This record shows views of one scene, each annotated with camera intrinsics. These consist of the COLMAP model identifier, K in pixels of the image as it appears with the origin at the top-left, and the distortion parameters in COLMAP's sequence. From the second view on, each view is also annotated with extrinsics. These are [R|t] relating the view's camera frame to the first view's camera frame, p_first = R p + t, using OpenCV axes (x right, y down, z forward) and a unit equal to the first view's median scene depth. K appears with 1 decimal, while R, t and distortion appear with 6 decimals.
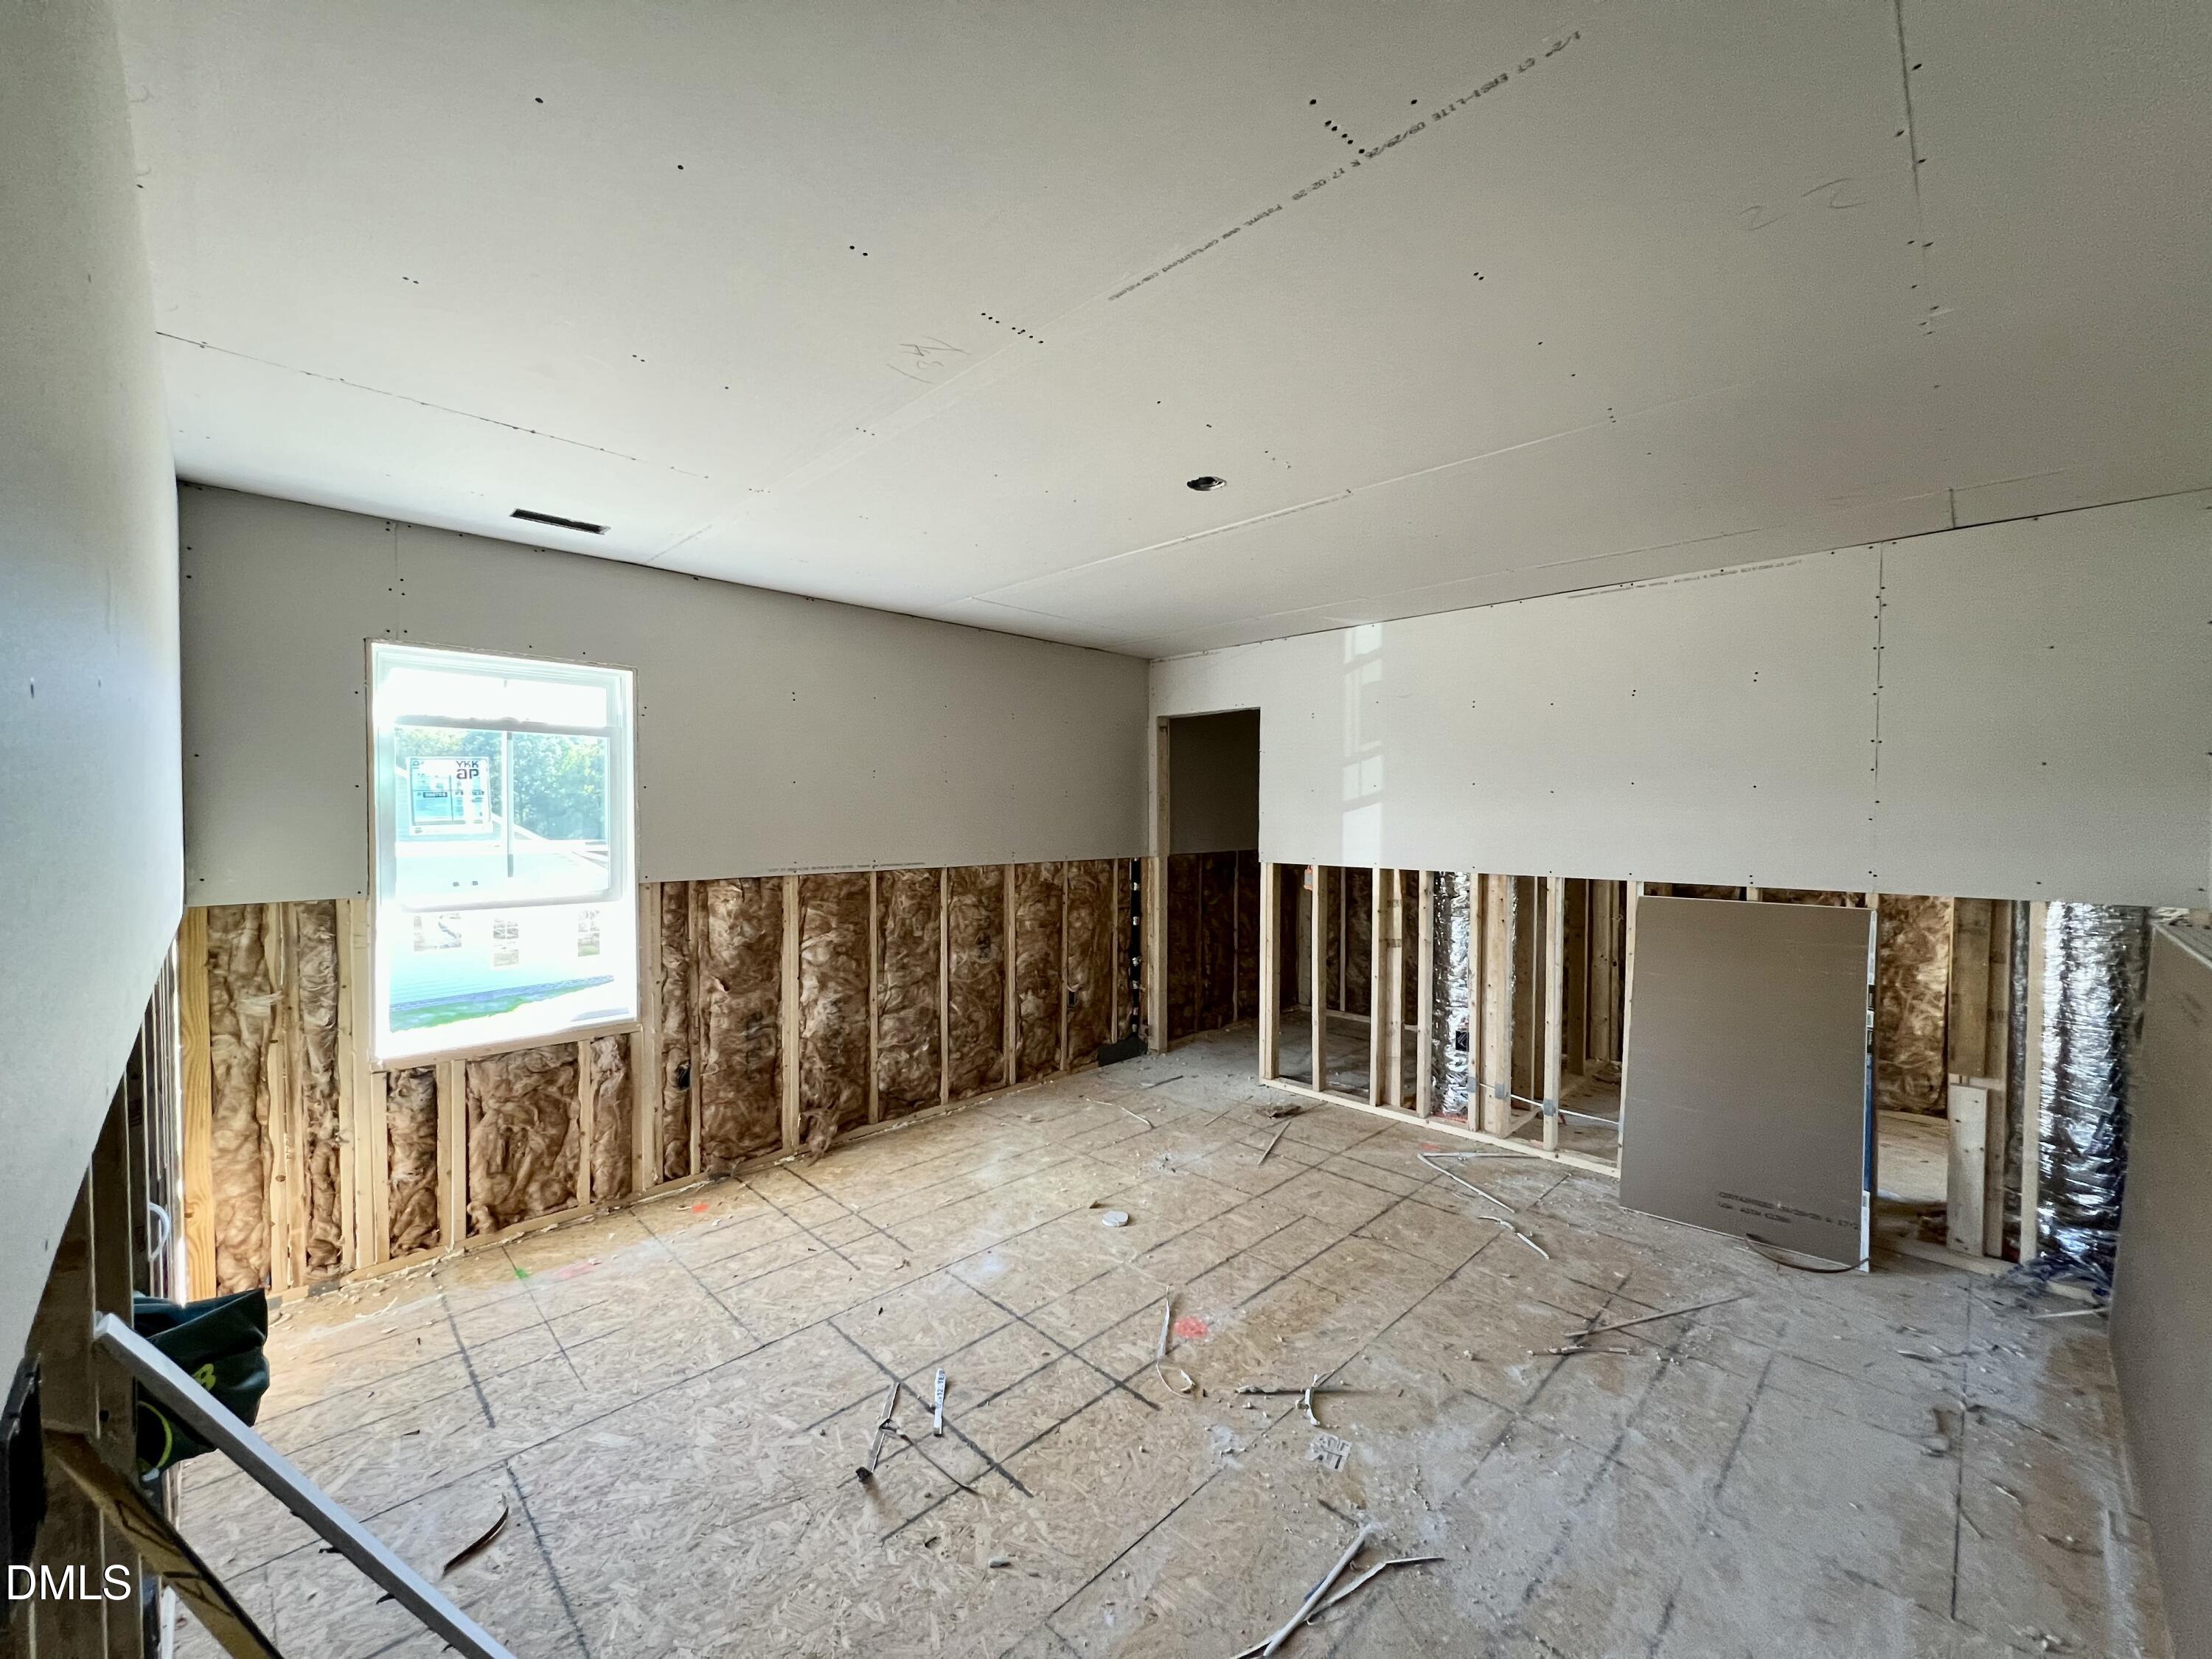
lens RADIAL K [[882.8, 0, 1105.1], [0, 882.8, 834.3], [0, 0, 1]] dist [-0.002462, 0.000438]
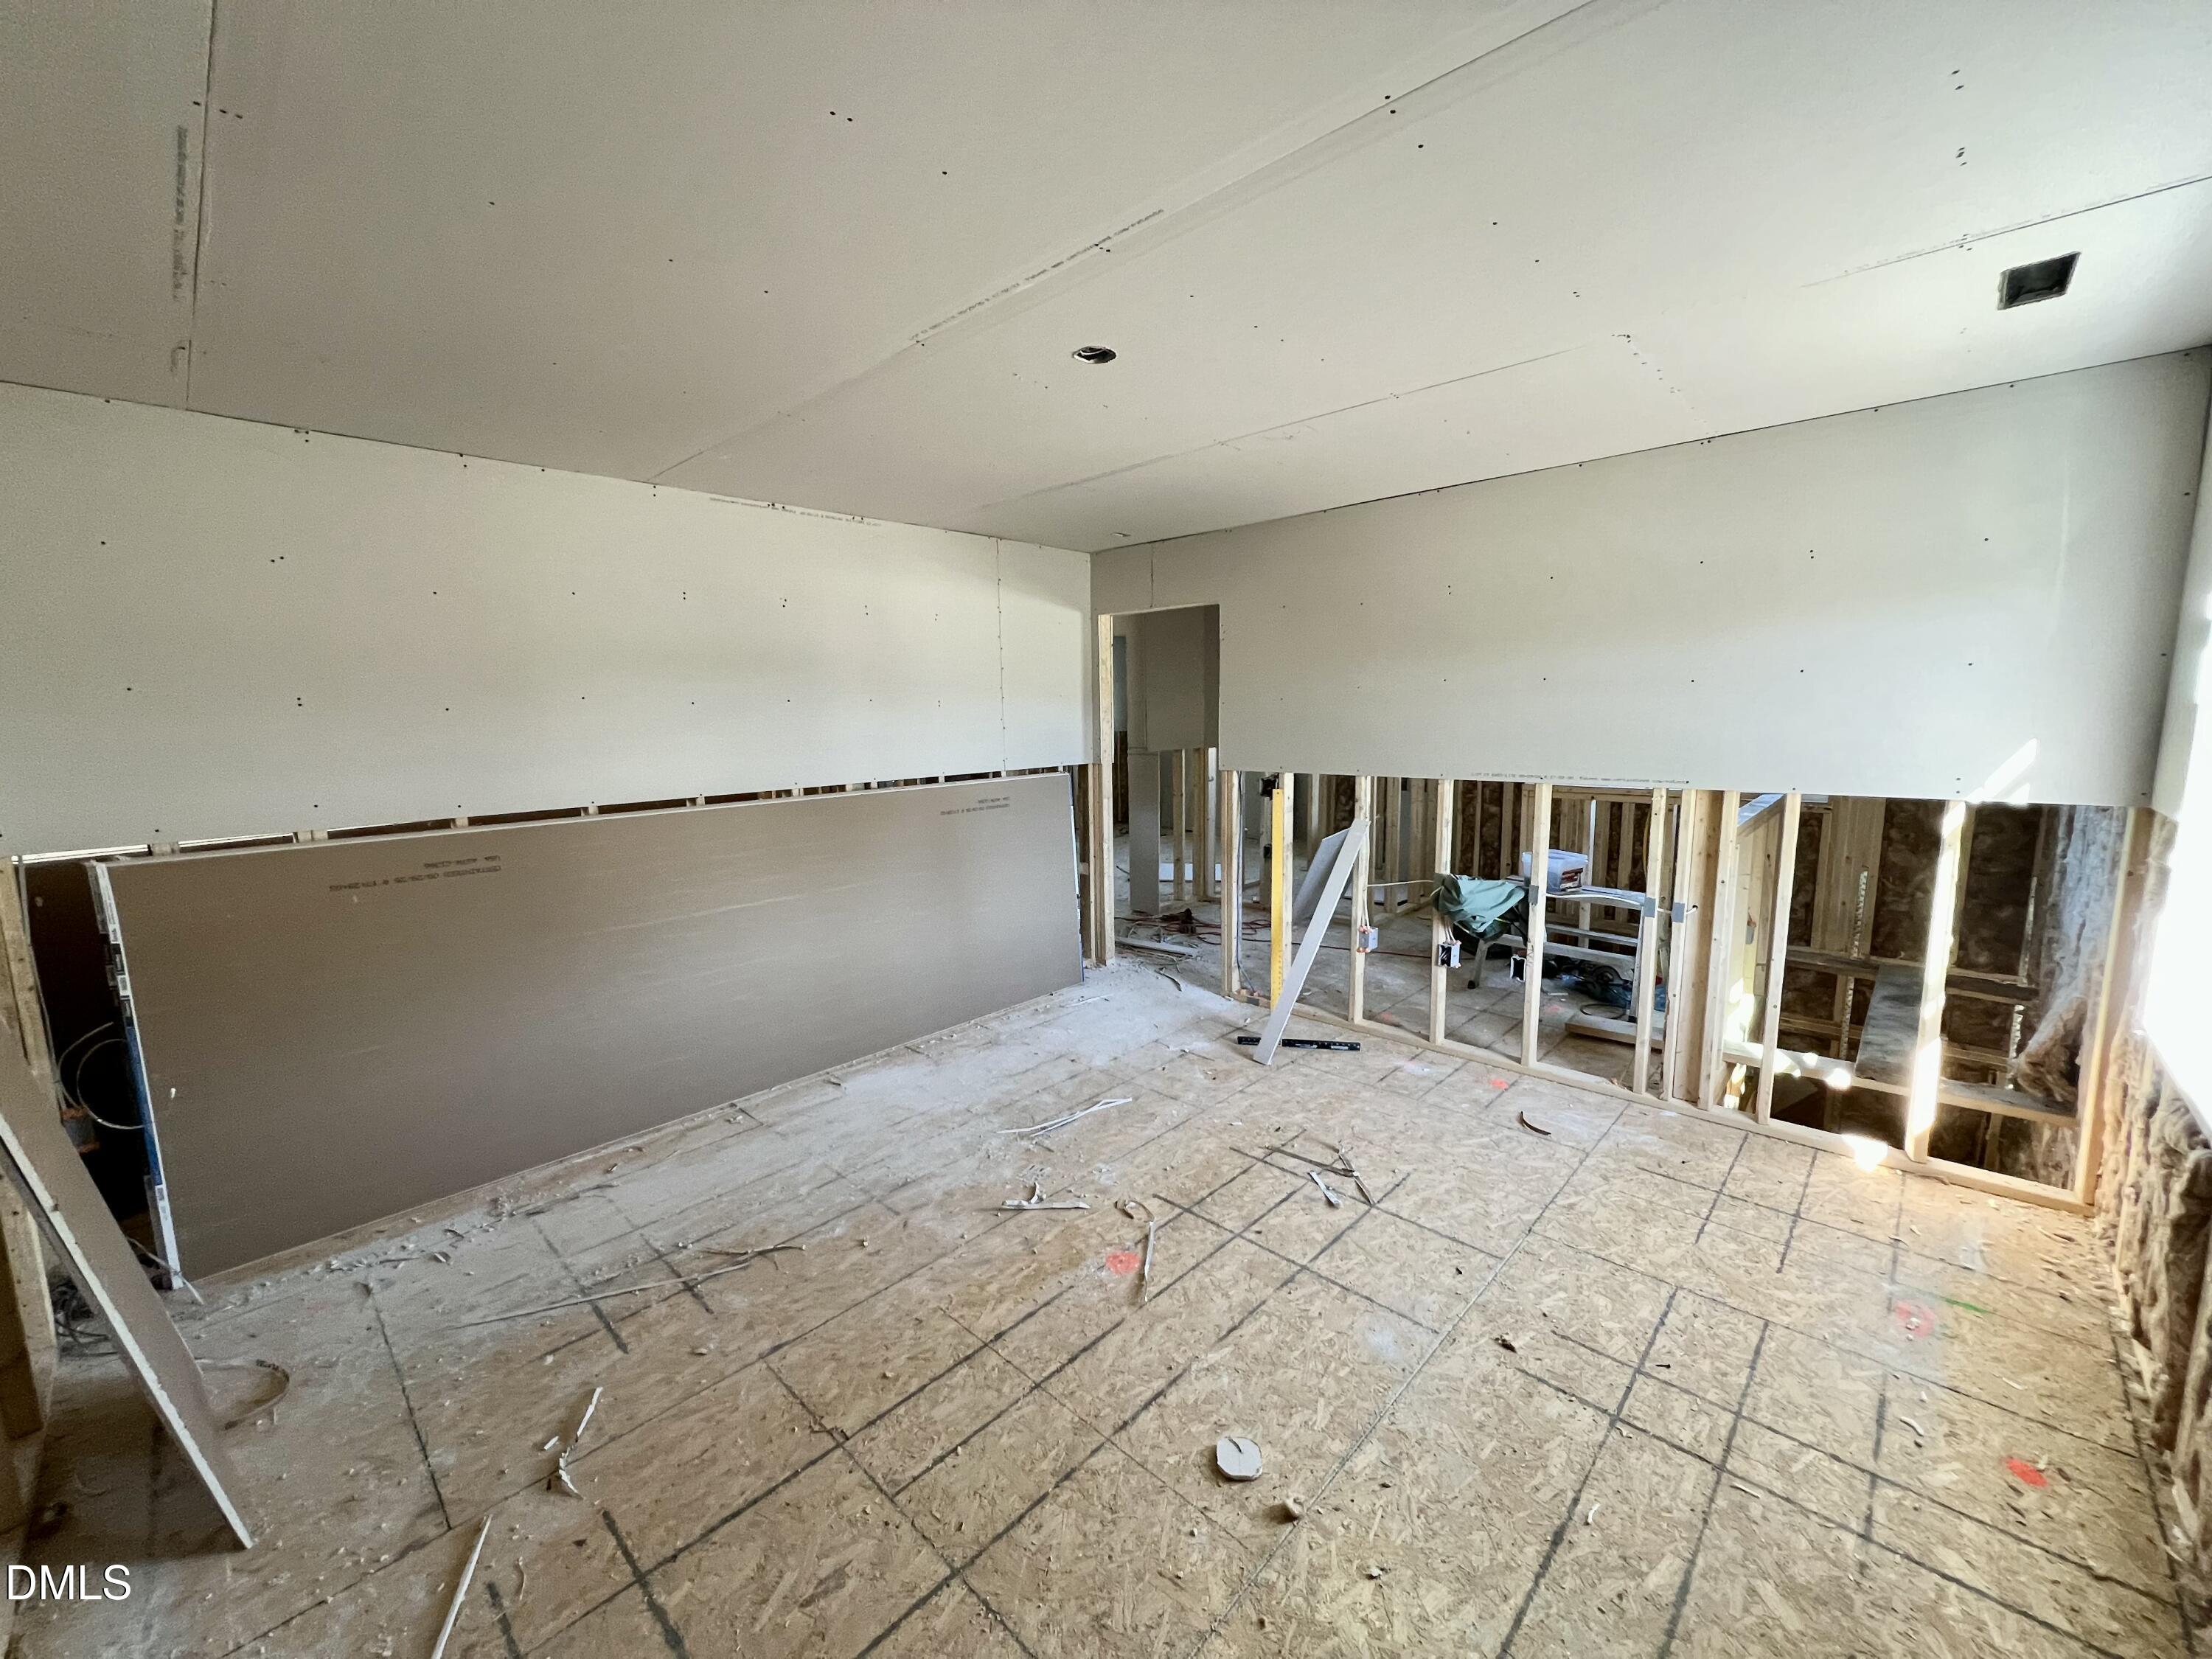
lens RADIAL K [[882.8, 0, 1102.5], [0, 882.8, 831.1], [0, 0, 1]] dist [-0.002462, 0.000438]
pose [[-0.999488, 0.021250, -0.023921, 0.143953], [0.017040, 0.986281, 0.164191, -0.075251], [0.027082, 0.163700, -0.986138, 2.038490]]
